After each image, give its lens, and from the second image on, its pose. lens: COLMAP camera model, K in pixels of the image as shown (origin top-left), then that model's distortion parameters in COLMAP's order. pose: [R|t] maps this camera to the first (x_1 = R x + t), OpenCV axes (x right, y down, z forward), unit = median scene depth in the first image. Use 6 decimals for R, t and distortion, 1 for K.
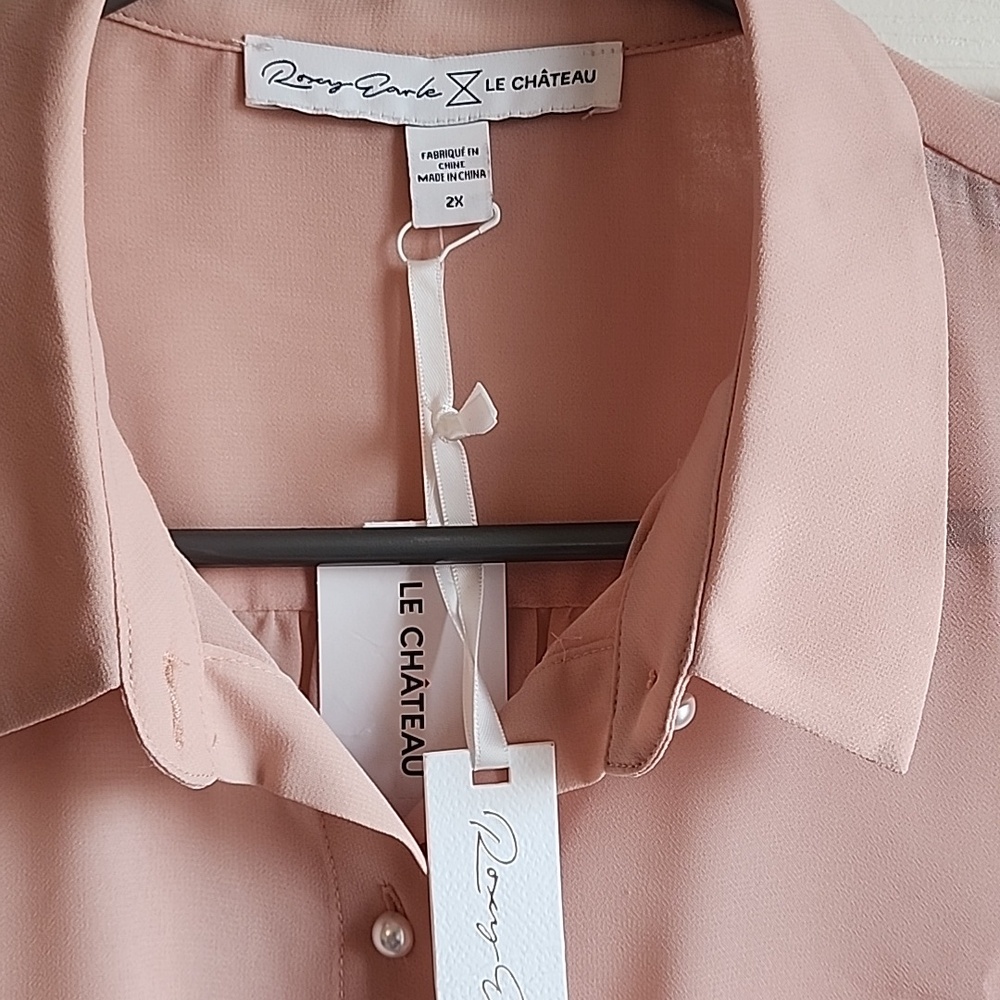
lens RADIAL K [[1421.5, 0, 500.0], [0, 1421.5, 500.0], [0, 0, 1]] dist [0.226262, -0.907718]
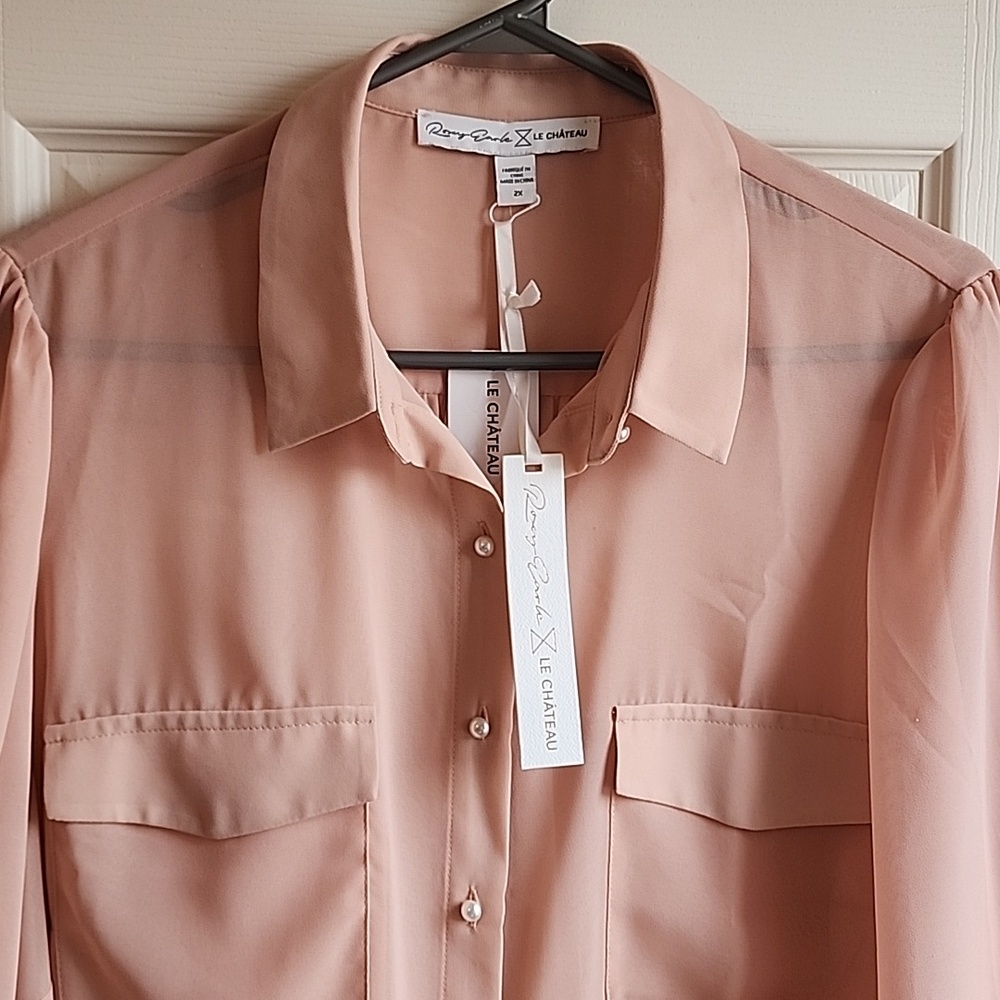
lens RADIAL K [[1421.5, 0, 500.0], [0, 1421.5, 500.0], [0, 0, 1]] dist [0.226262, -0.907718]
pose [[0.999001, 0.011468, 0.043199, -0.141763], [-0.012616, 0.999572, 0.026383, 0.179116], [-0.042878, -0.026902, 0.998718, -1.071791]]
